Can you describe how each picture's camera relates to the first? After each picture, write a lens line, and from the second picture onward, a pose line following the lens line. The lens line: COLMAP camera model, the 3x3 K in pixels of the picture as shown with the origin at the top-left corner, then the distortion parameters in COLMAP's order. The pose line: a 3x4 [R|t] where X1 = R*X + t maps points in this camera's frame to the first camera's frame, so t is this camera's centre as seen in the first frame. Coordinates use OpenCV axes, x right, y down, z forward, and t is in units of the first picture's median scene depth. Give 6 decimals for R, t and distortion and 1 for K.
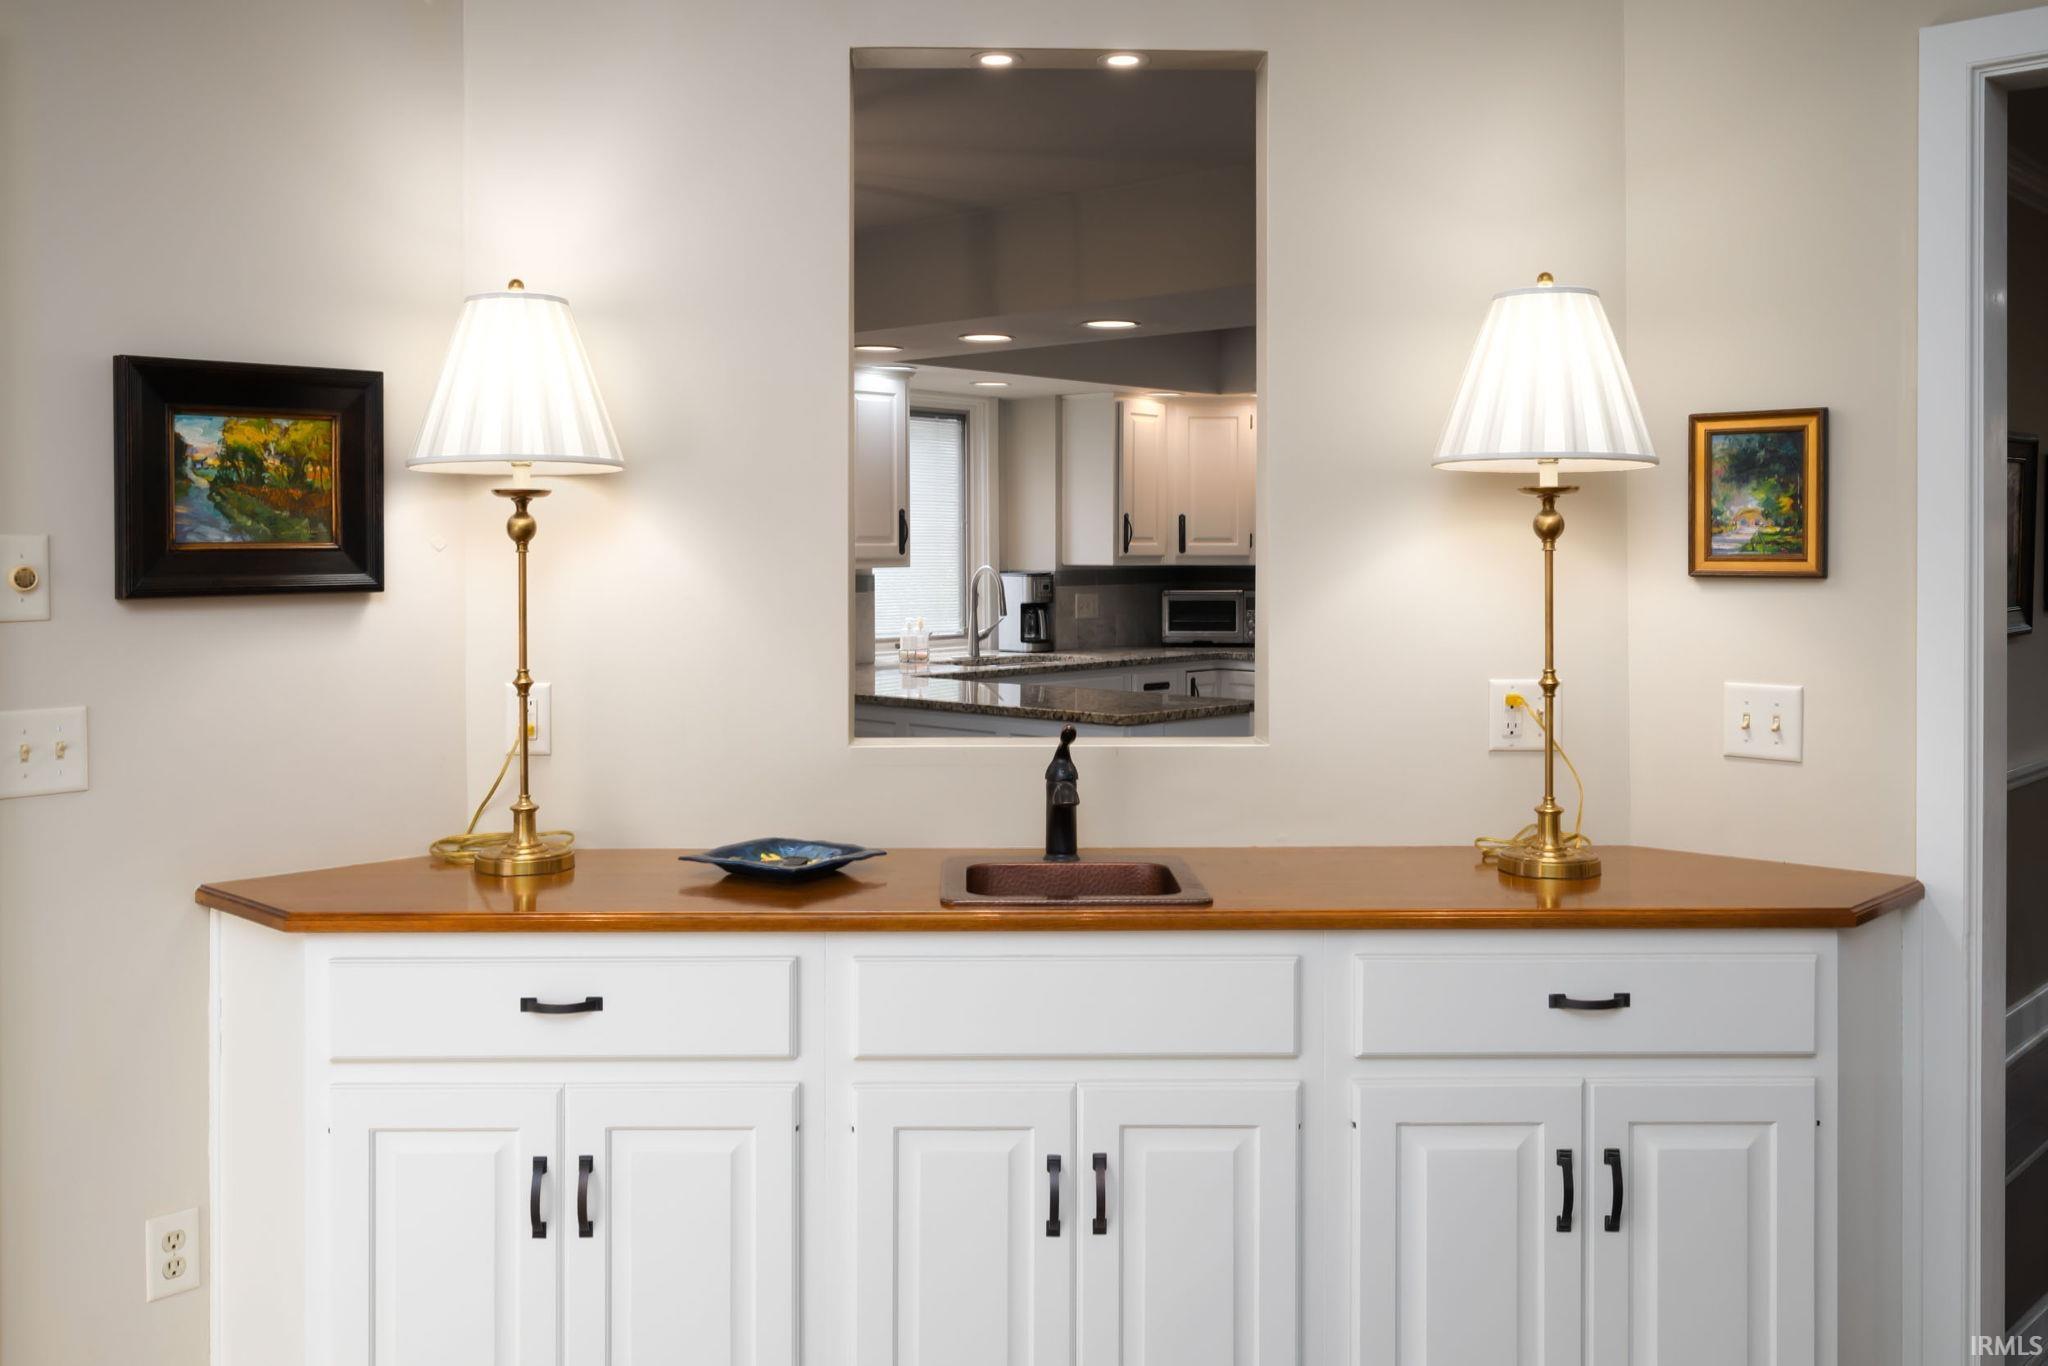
lens RADIAL K [[1583.8, 0, 1047.1], [0, 1583.8, 676.3], [0, 0, 1]] dist [-0.003860, -0.005784]
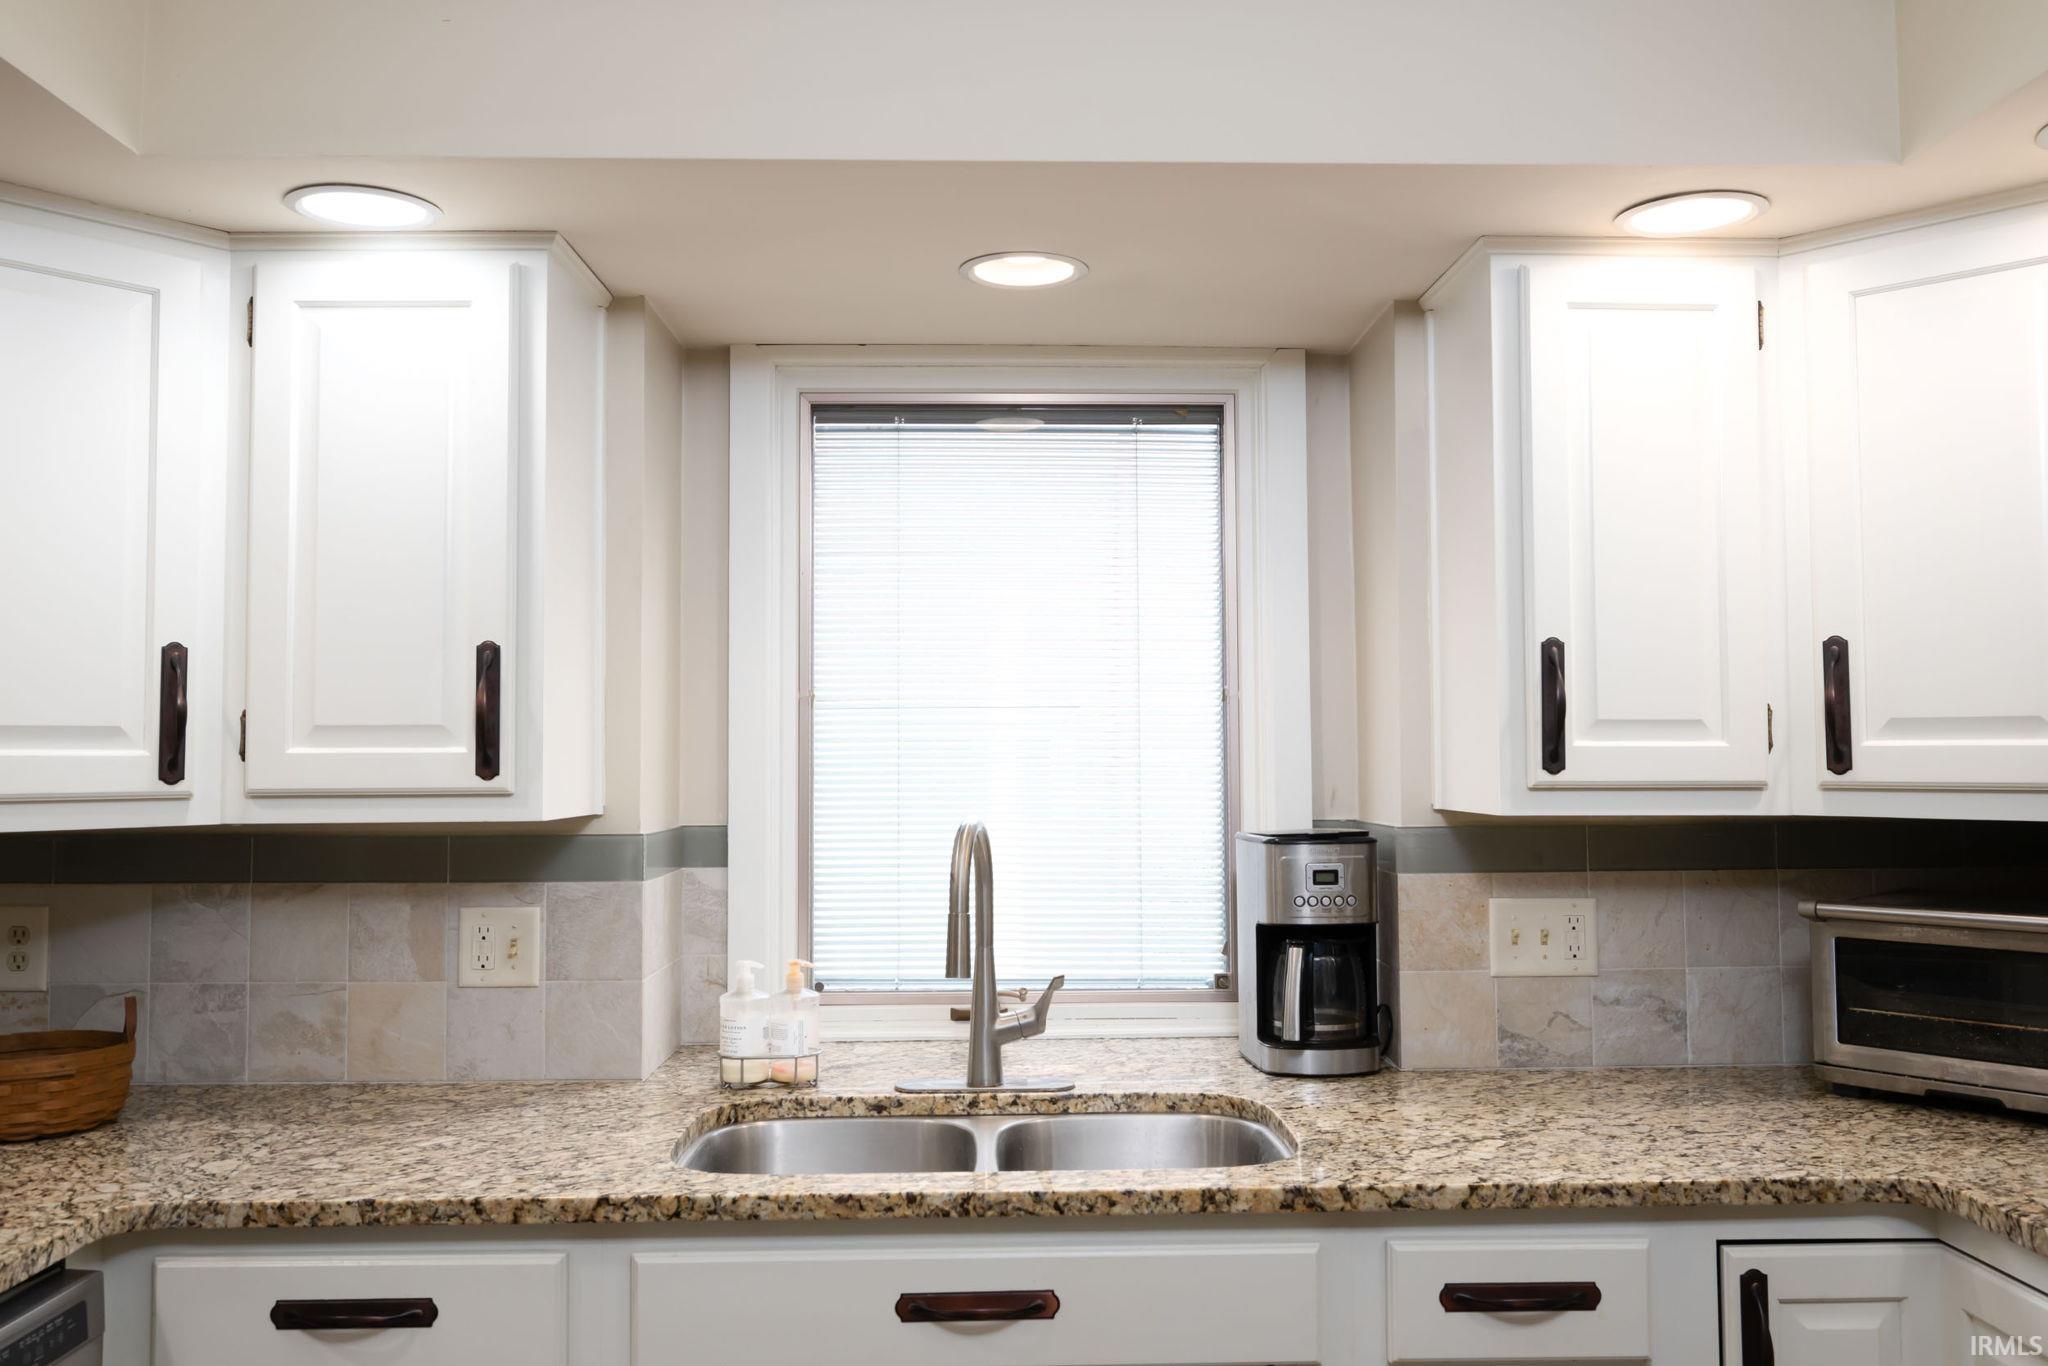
lens RADIAL K [[1583.8, 0, 1047.1], [0, 1583.8, 676.3], [0, 0, 1]] dist [-0.003860, -0.005784]
pose [[0.699369, -0.042039, -0.713524, 0.193181], [-0.053335, 0.992417, -0.110747, -0.057843], [0.712768, 0.115508, 0.691823, 0.722729]]
